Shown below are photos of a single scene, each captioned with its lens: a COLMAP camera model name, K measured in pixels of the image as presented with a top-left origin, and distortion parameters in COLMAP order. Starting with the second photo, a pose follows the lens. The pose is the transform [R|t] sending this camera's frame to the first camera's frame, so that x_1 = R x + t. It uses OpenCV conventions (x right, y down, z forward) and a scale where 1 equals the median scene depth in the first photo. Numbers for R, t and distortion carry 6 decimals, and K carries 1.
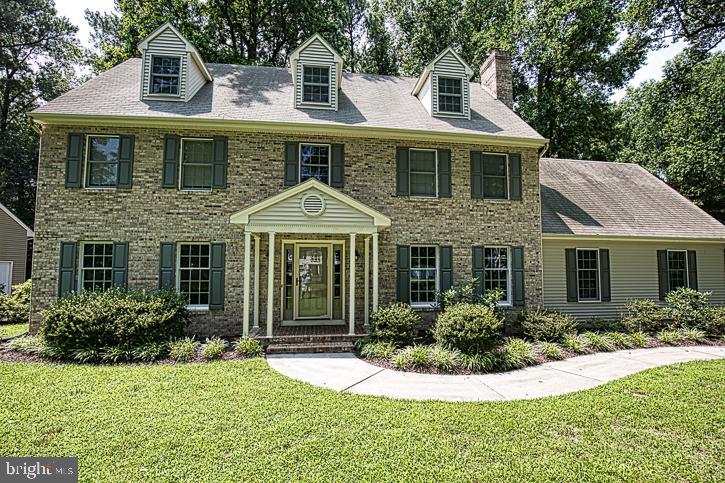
lens RADIAL K [[332.9, 0, 364.8], [0, 332.9, 245.9], [0, 0, 1]] dist [-0.032660, 0.000901]
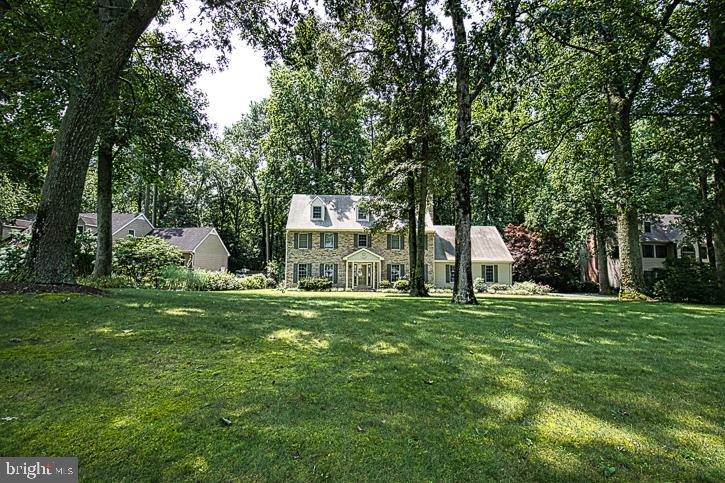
lens RADIAL K [[332.9, 0, 364.8], [0, 332.9, 245.9], [0, 0, 1]] dist [-0.032660, 0.000901]
pose [[0.998256, 0.000679, -0.059032, 0.072672], [-0.000713, 1.000000, -0.000557, -0.189790], [0.059032, 0.000598, 0.998256, -2.449630]]
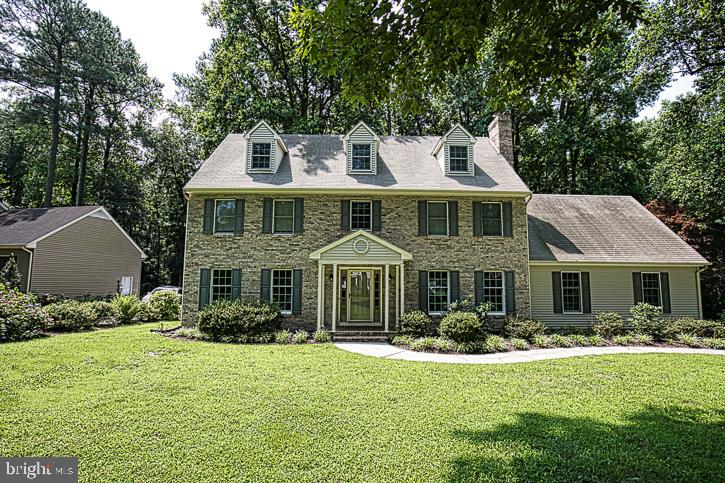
lens RADIAL K [[332.9, 0, 364.8], [0, 332.9, 245.9], [0, 0, 1]] dist [-0.032660, 0.000901]
pose [[0.993373, -0.006024, -0.114773, 0.032846], [0.002119, 0.999416, -0.034115, -0.061009], [0.114911, 0.033646, 0.992806, -0.455841]]
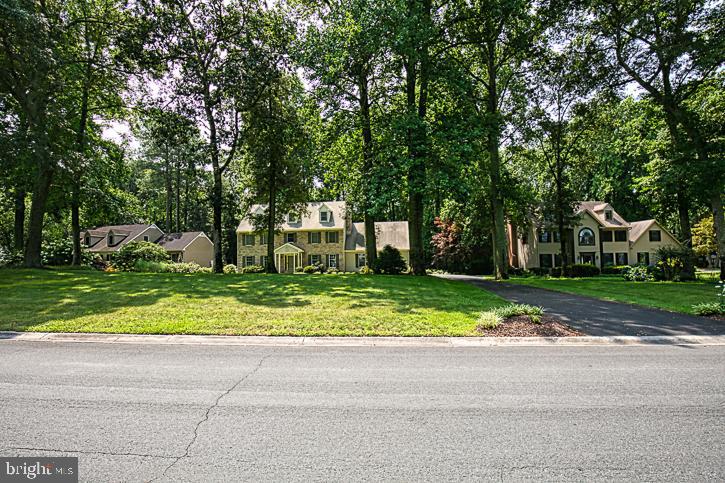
lens RADIAL K [[332.9, 0, 364.8], [0, 332.9, 245.9], [0, 0, 1]] dist [-0.032660, 0.000901]
pose [[0.972701, -0.032246, -0.229809, 1.942403], [0.039616, 0.998836, 0.027528, -0.221388], [0.228654, -0.035881, 0.972846, -3.300107]]
